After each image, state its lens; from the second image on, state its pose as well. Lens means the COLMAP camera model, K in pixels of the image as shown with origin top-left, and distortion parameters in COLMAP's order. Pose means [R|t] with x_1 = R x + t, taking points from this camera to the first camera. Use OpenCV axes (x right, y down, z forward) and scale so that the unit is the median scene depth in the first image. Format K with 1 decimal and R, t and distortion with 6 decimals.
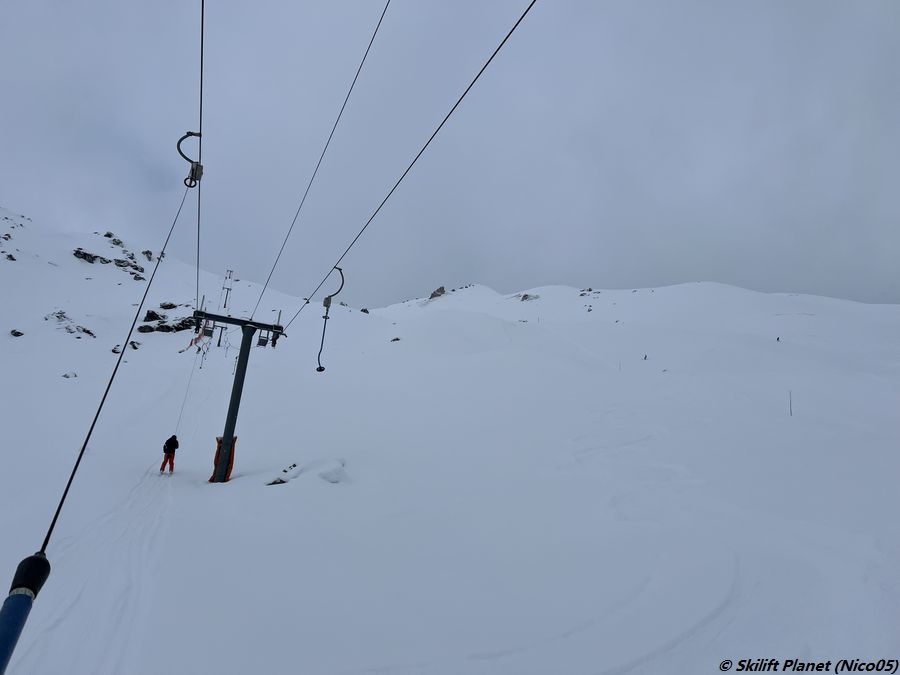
lens RADIAL K [[672.5, 0, 448.3], [0, 672.5, 337.3], [0, 0, 1]] dist [0.039907, -0.018884]
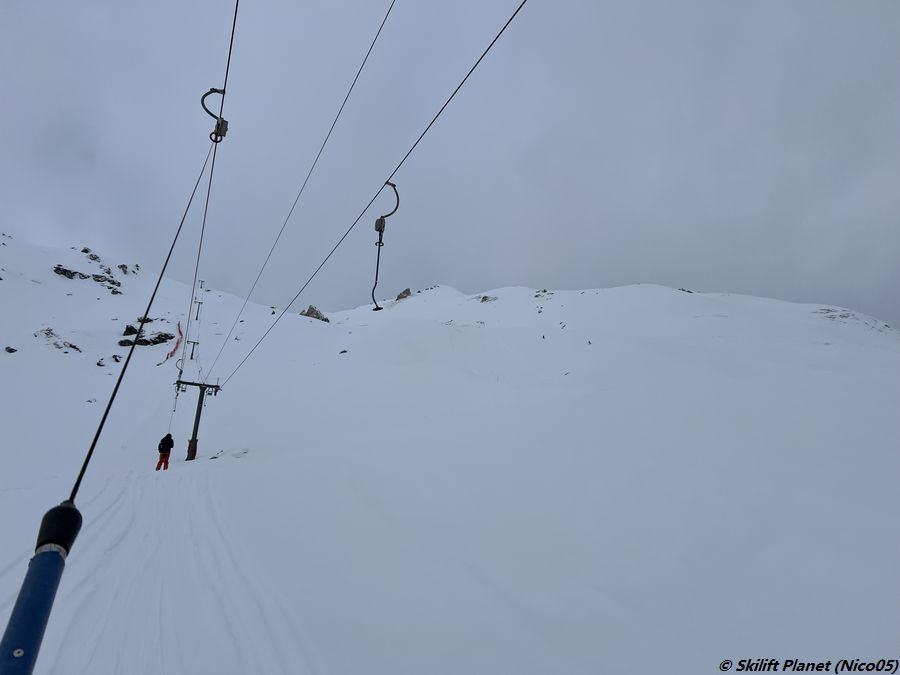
lens RADIAL K [[672.5, 0, 445.7], [0, 672.5, 337.4], [0, 0, 1]] dist [0.039907, -0.018884]
pose [[0.999373, -0.018053, 0.030470, 0.033971], [0.017803, 0.999806, 0.008445, -0.014835], [-0.030617, -0.007897, 0.999500, -0.095886]]
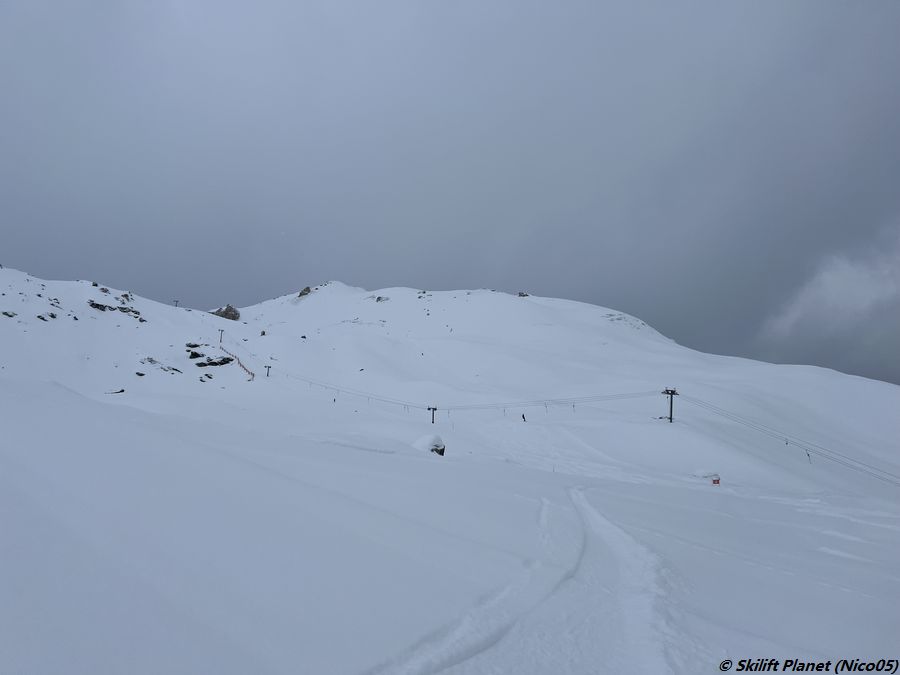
lens RADIAL K [[672.5, 0, 450.8], [0, 672.5, 336.2], [0, 0, 1]] dist [0.039907, -0.018884]
pose [[0.961407, -0.056755, 0.269213, -0.200169], [0.038512, 0.996619, 0.072573, -0.131806], [-0.272422, -0.059404, 0.960342, -0.614667]]
